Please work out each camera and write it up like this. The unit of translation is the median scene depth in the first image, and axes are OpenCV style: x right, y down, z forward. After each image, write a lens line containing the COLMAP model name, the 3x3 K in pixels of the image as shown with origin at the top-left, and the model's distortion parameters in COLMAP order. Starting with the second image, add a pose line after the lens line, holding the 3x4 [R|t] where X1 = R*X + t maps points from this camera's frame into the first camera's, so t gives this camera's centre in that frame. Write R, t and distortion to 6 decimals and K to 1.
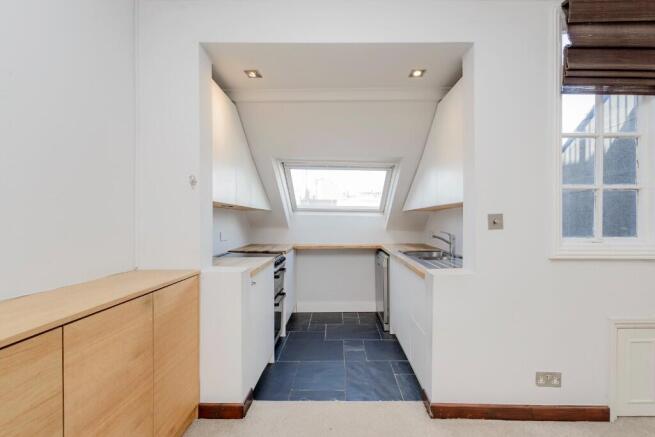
lens RADIAL K [[269.3, 0, 327.5], [0, 269.3, 218.5], [0, 0, 1]] dist [-0.001350, -0.000305]
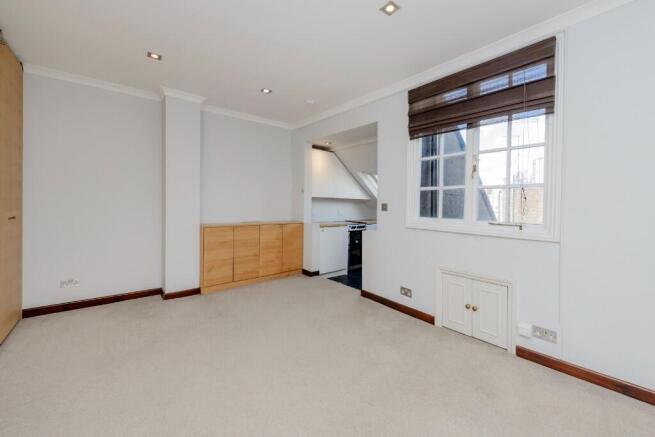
lens RADIAL K [[263.7, 0, 327.9], [0, 263.7, 201.8], [0, 0, 1]] dist [-0.000138, -0.000049]
pose [[0.634385, 0.006222, -0.772992, 1.882086], [-0.010890, 0.999940, -0.000889, -0.022952], [0.772941, 0.008982, 0.634415, -0.591925]]
